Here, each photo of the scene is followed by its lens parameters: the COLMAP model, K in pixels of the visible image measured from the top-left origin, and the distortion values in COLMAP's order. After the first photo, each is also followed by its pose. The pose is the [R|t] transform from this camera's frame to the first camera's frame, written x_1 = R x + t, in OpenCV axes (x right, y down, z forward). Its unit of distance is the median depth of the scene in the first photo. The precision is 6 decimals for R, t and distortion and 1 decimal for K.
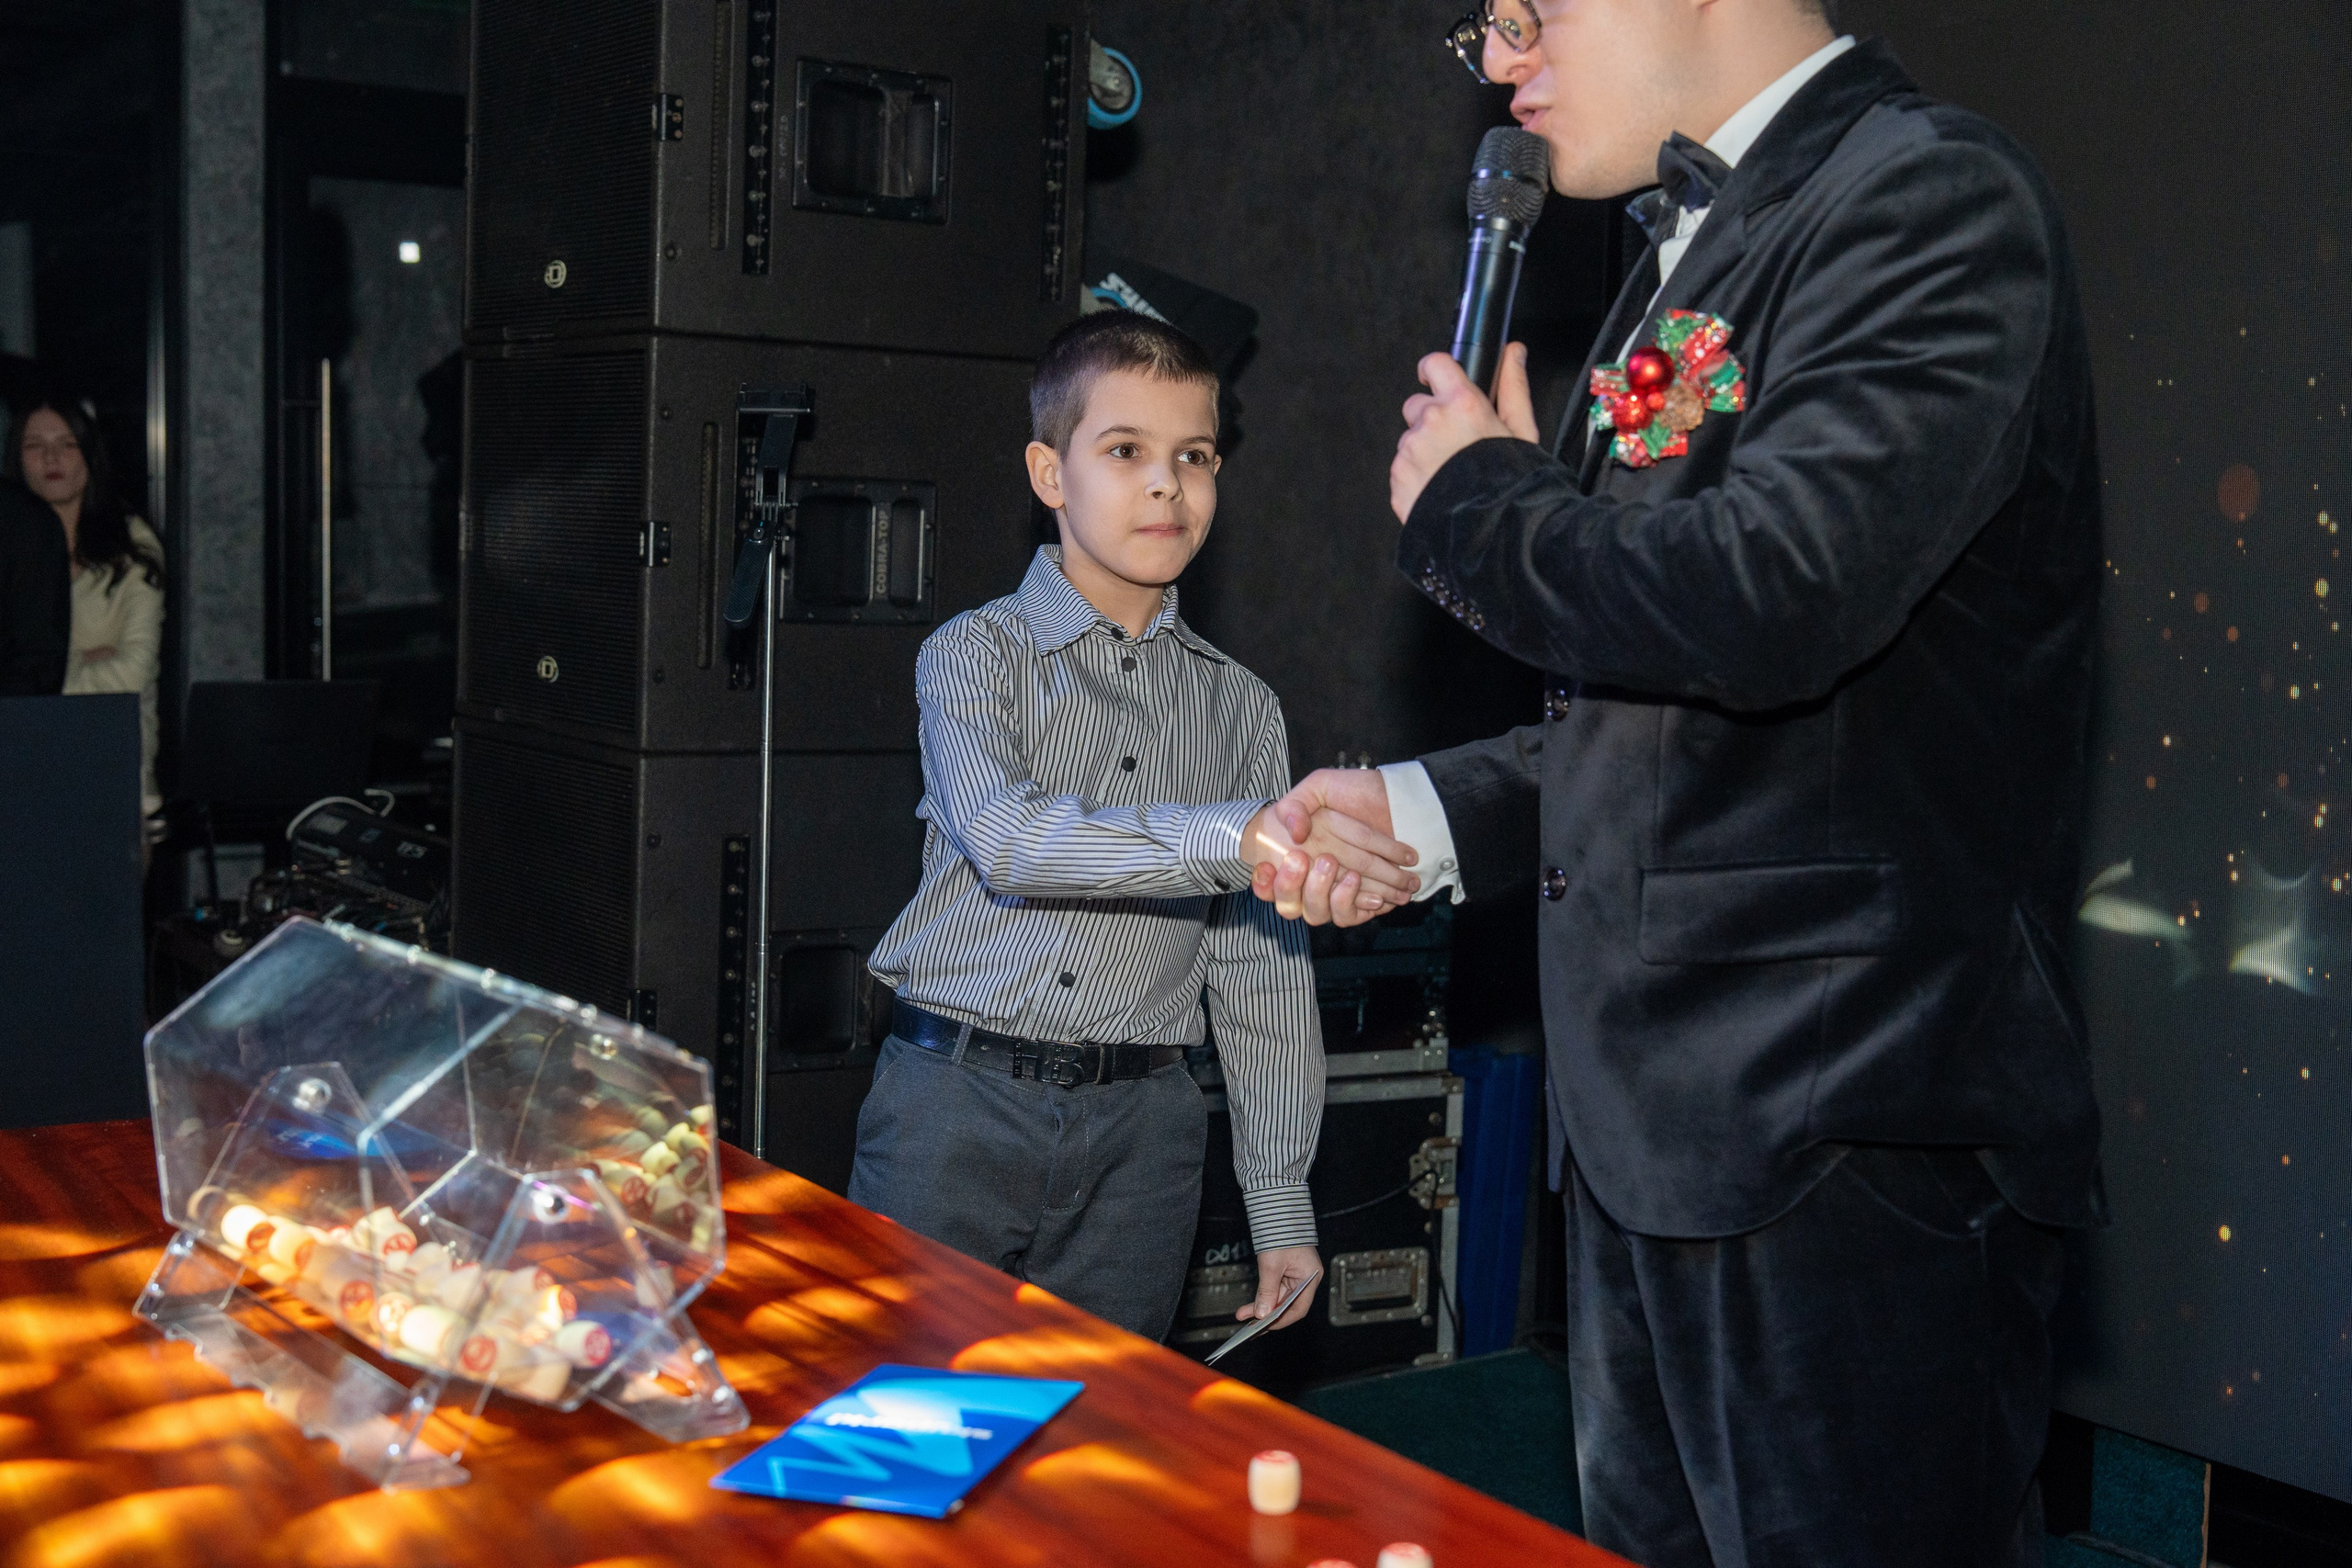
lens RADIAL K [[3029.0, 0, 1175.1], [0, 3029.0, 788.8], [0, 0, 1]] dist [0.014629, 0.000000]
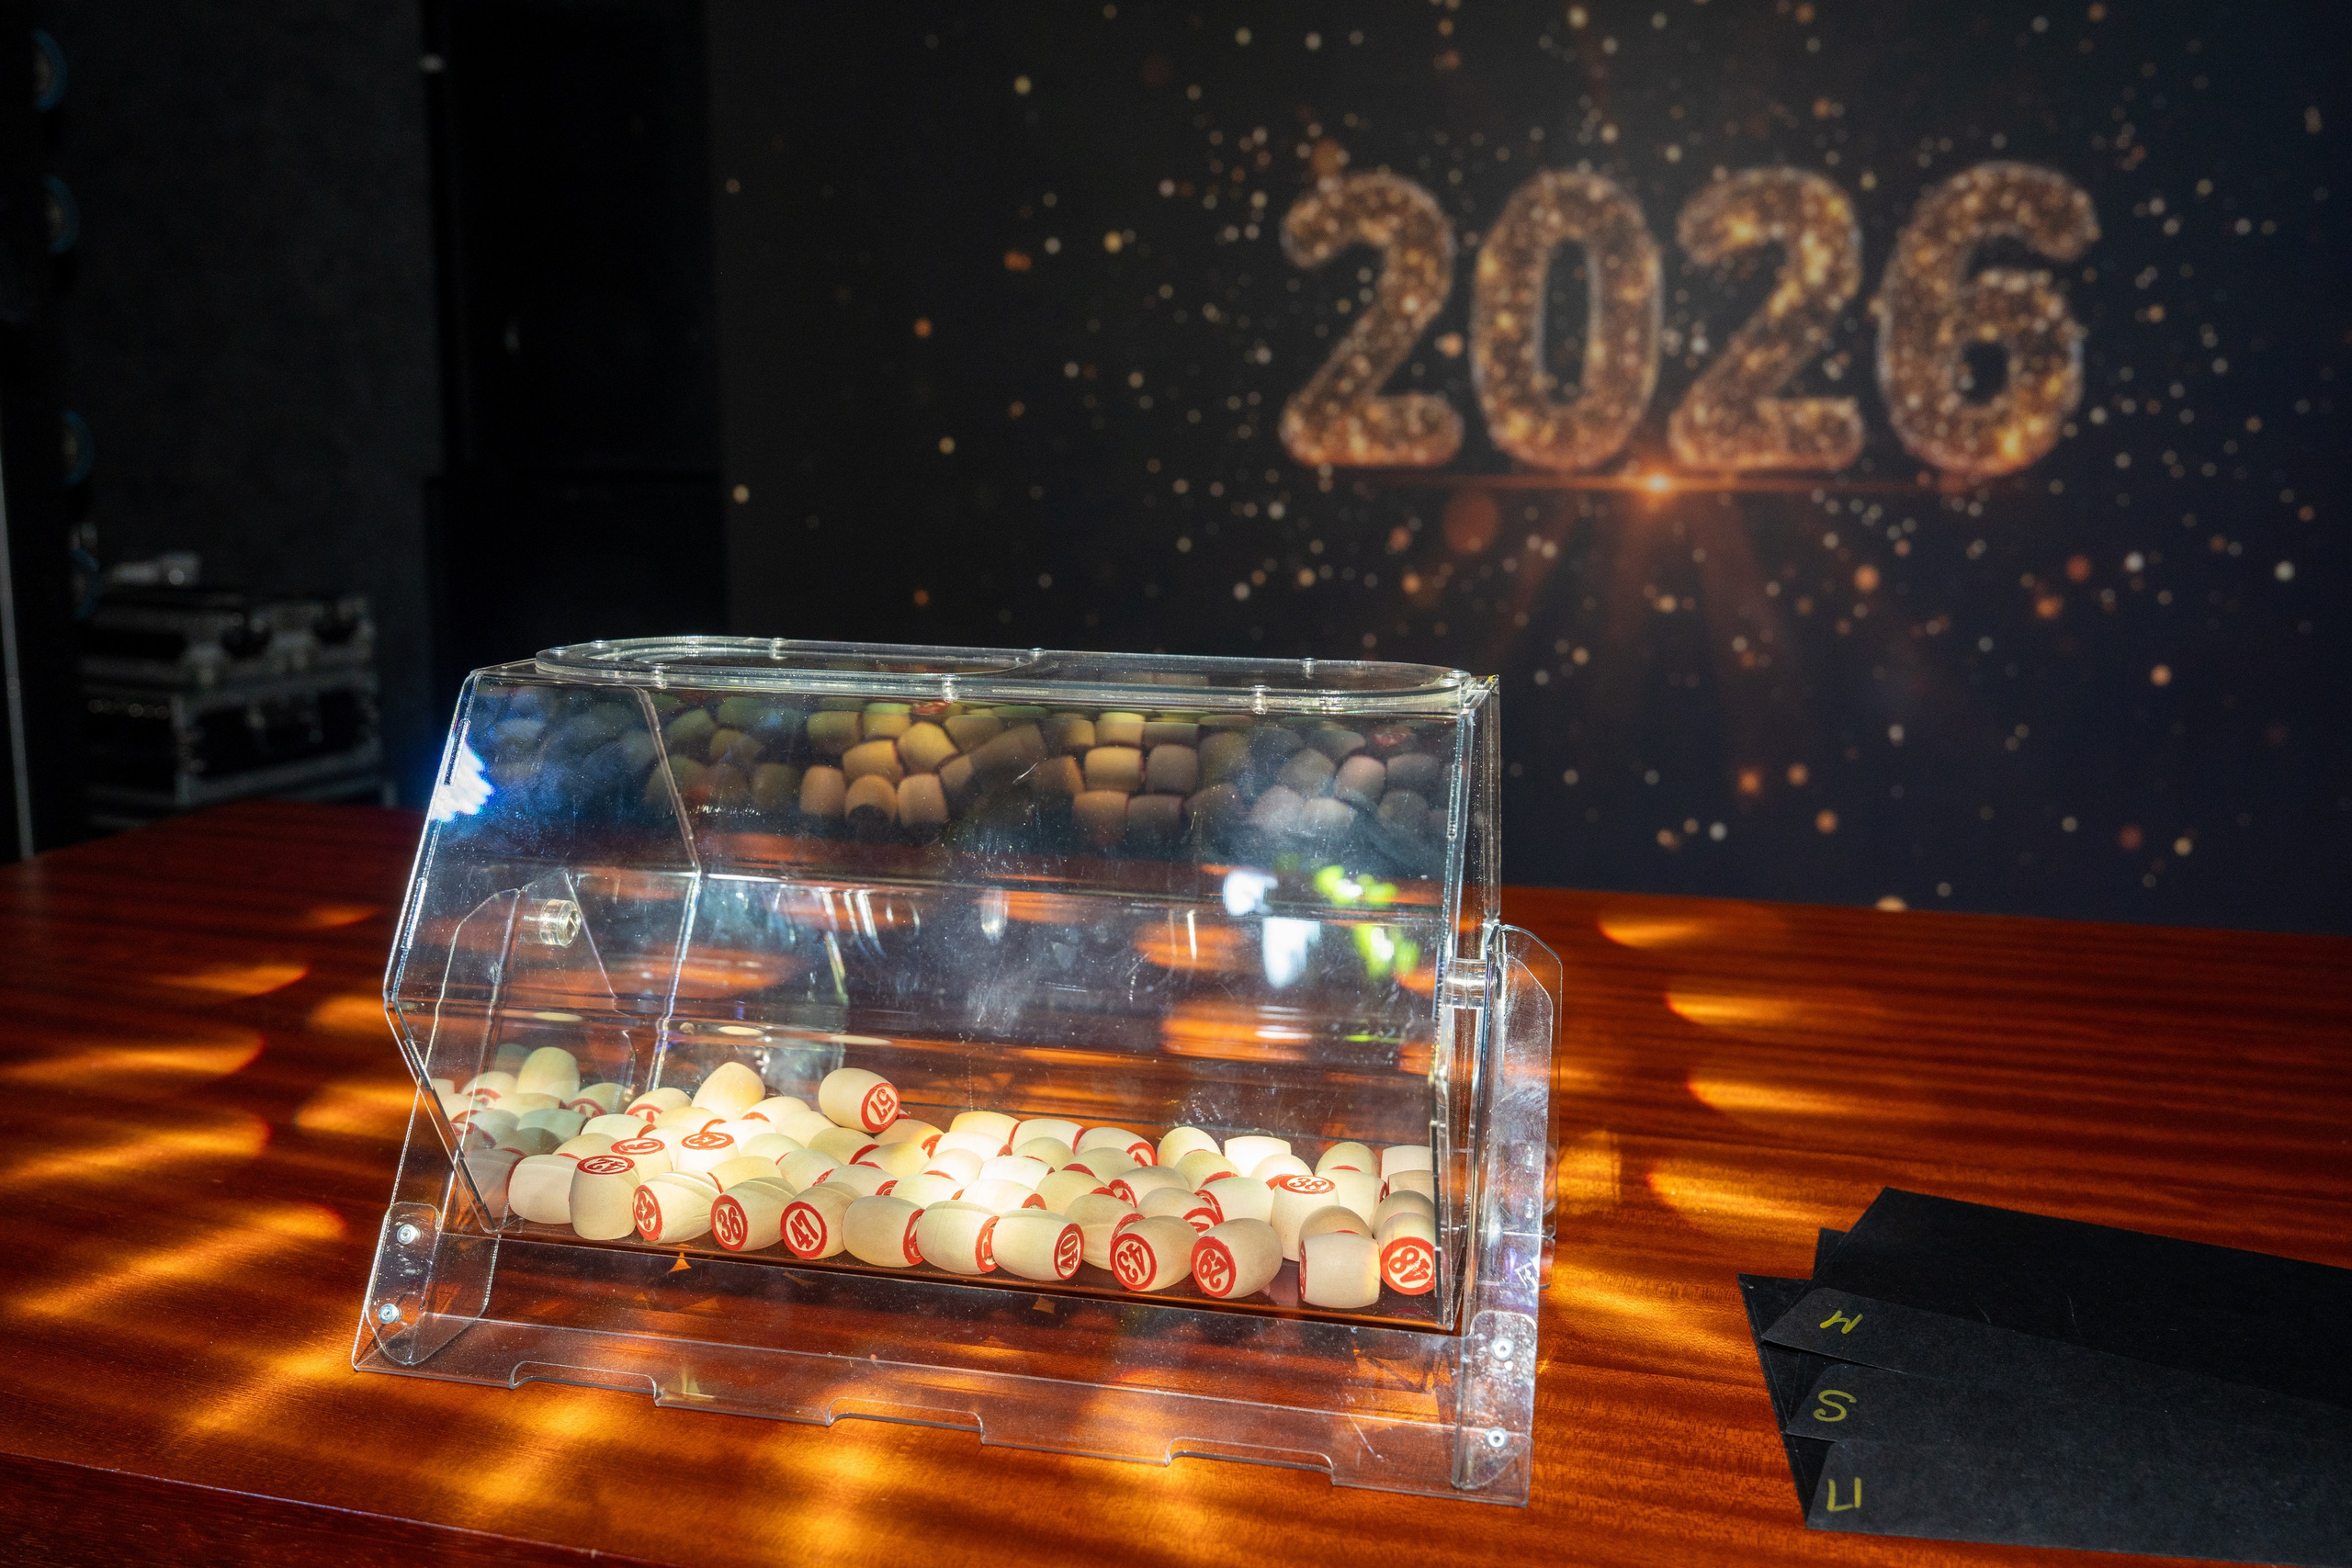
lens RADIAL K [[2164.1, 0, 1170.2], [0, 2164.1, 732.4], [0, 0, 1]] dist [0.039789, 0.000000]
pose [[0.744513, -0.123902, 0.656009, -0.261308], [0.069920, 0.991694, 0.107950, 0.013006], [-0.663936, -0.034502, 0.746993, 0.198924]]
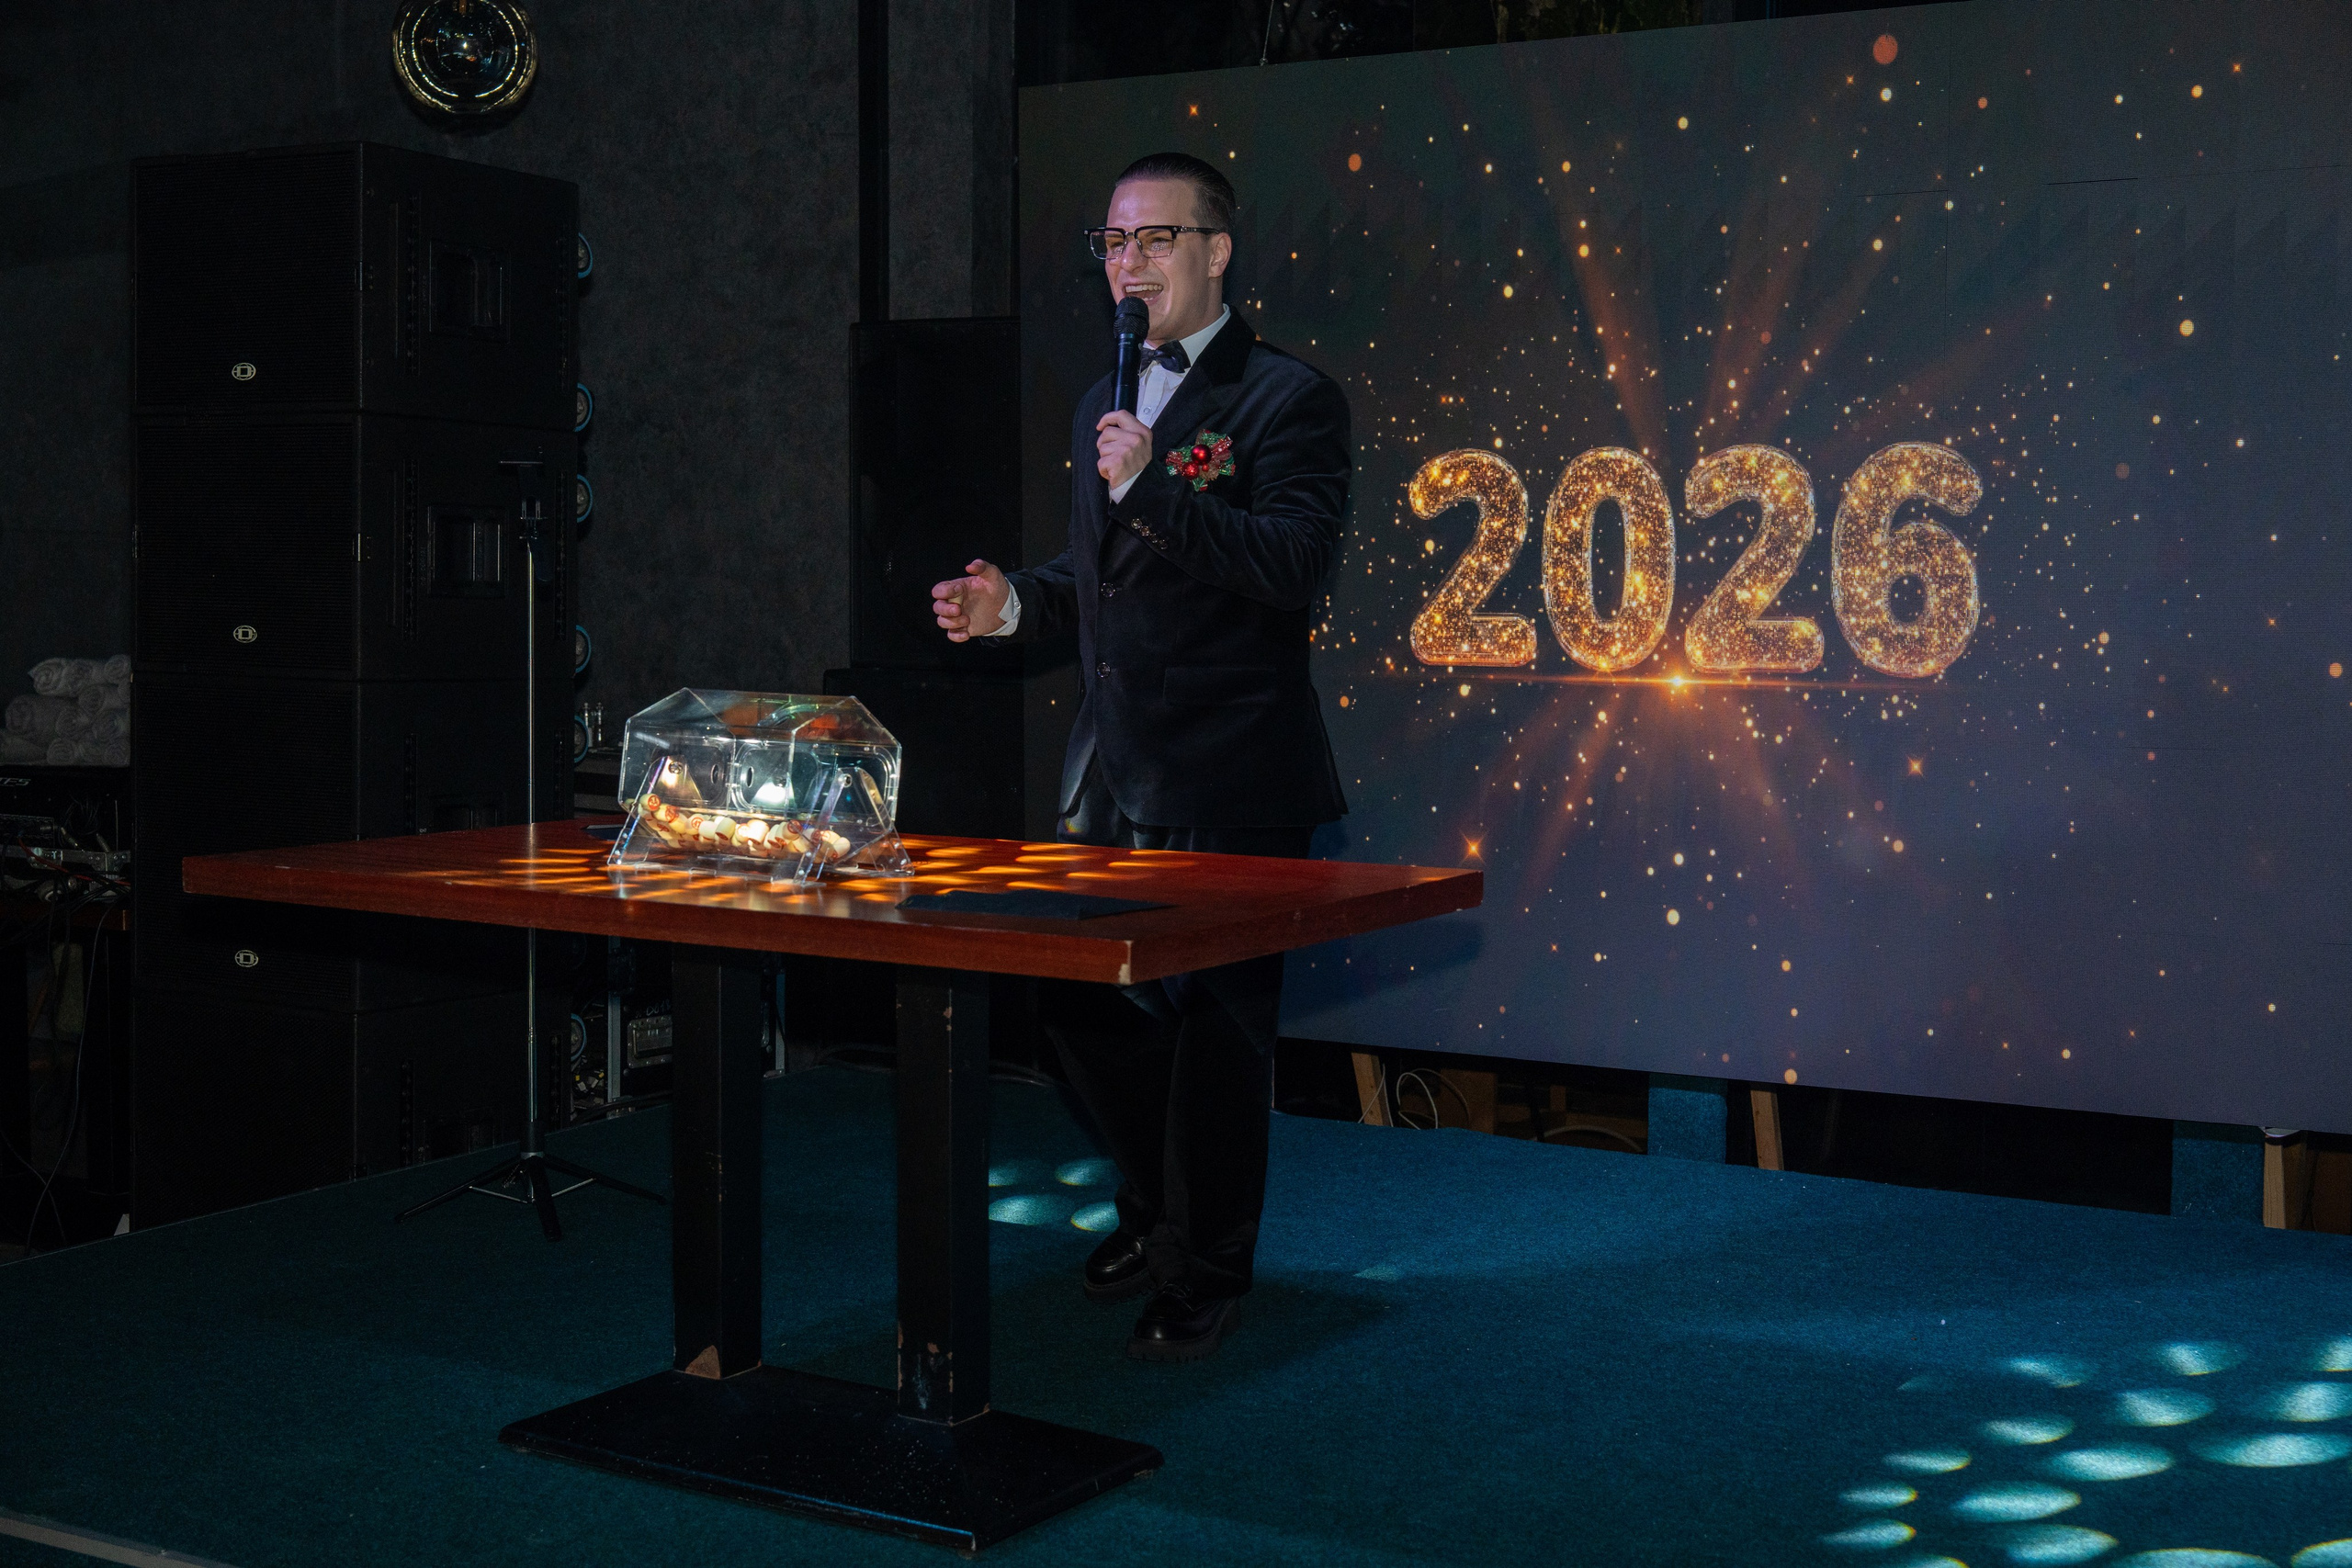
lens RADIAL K [[3029.0, 0, 1178.1], [0, 3029.0, 788.3], [0, 0, 1]] dist [0.014629, 0.000000]
pose [[0.901095, -0.047252, 0.431040, -0.442725], [0.052726, 0.998609, -0.000755, 0.062431], [-0.430405, 0.023407, 0.902332, -0.553427]]
